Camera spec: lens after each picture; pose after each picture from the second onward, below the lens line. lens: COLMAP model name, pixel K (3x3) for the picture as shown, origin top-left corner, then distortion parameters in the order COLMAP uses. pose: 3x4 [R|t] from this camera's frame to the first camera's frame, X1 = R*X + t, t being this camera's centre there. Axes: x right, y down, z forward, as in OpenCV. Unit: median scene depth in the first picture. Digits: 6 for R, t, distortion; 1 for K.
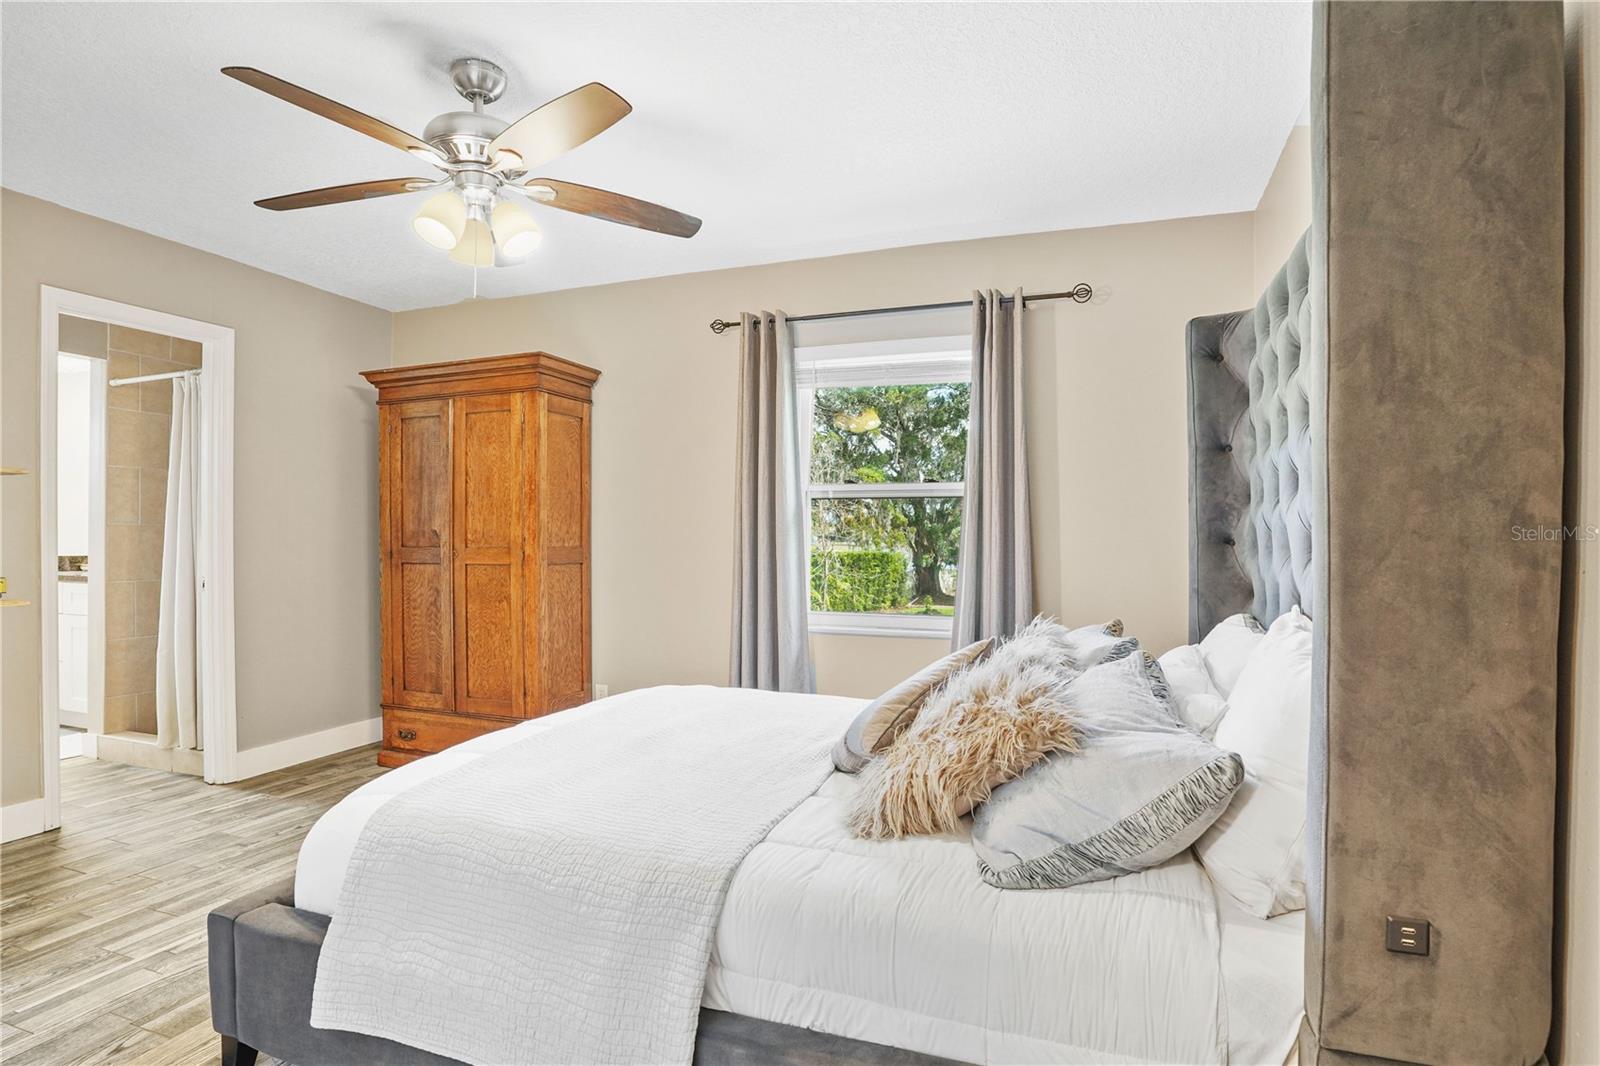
lens RADIAL K [[807.1, 0, 800.0], [0, 807.1, 533.0], [0, 0, 1]] dist [-0.082395, 0.042208]
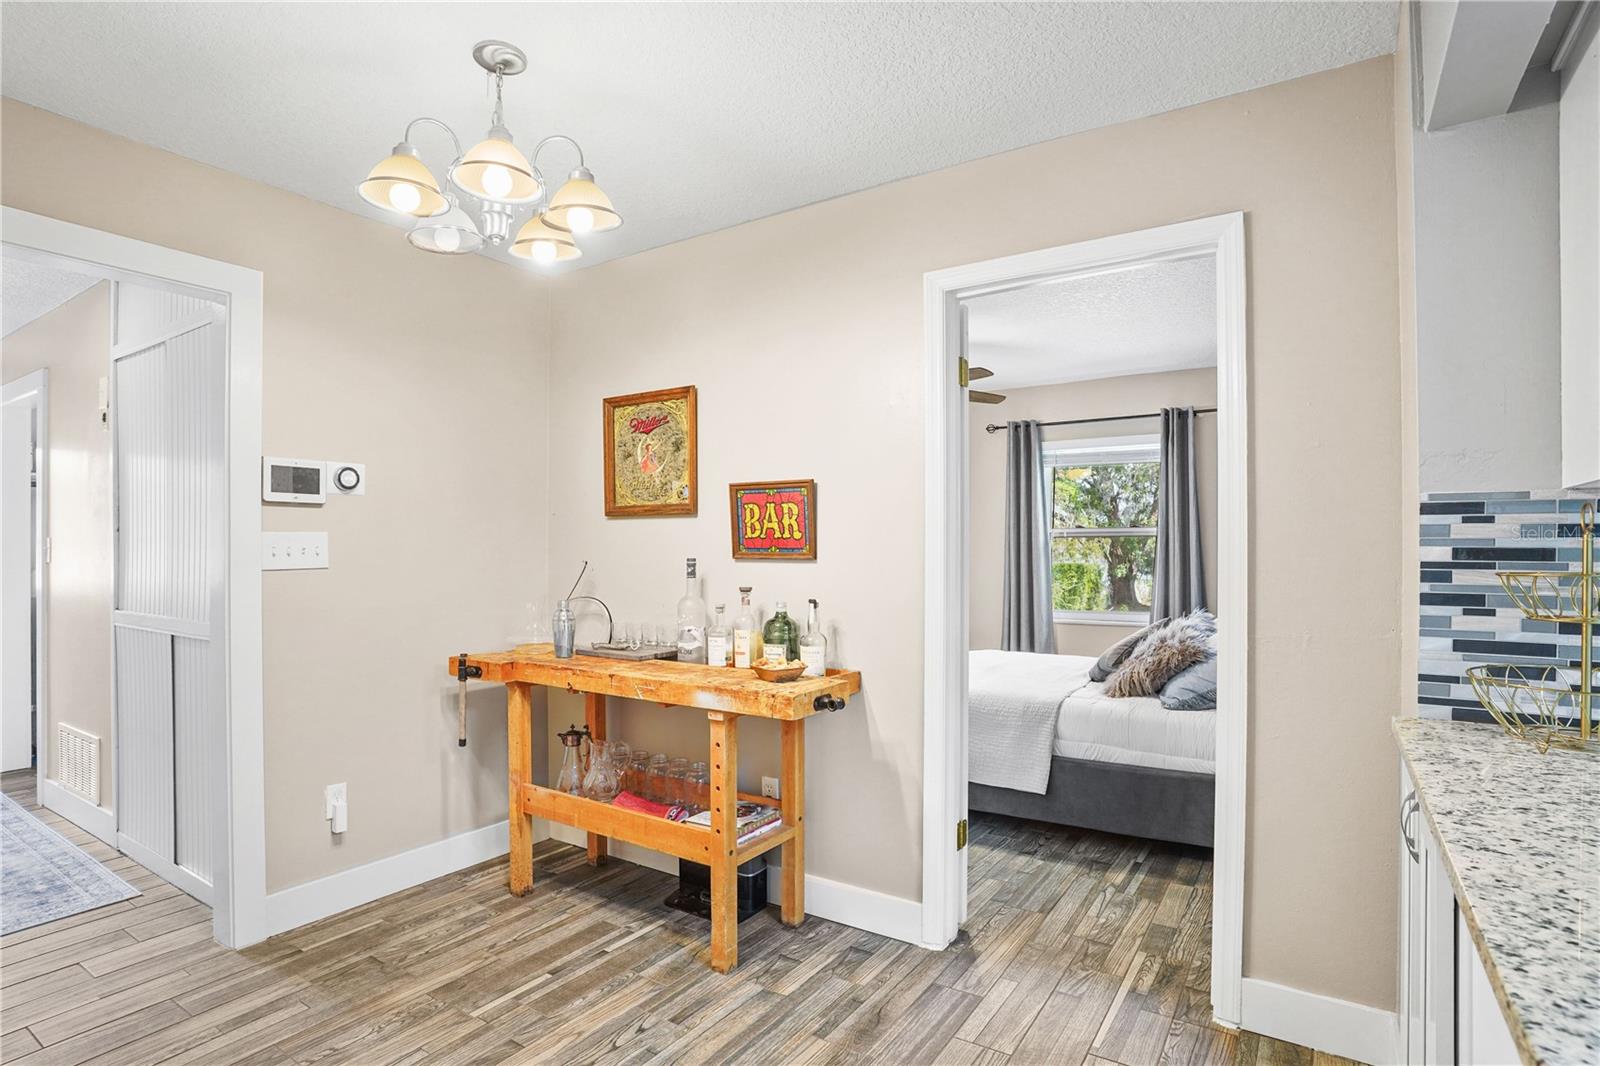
lens RADIAL K [[827.6, 0, 802.1], [0, 827.6, 534.2], [0, 0, 1]] dist [-0.081692, 0.040216]
pose [[0.977265, -0.011506, -0.211710, -0.140126], [0.009576, 0.999903, -0.010141, -0.041692], [0.211806, 0.007884, 0.977280, -0.732867]]
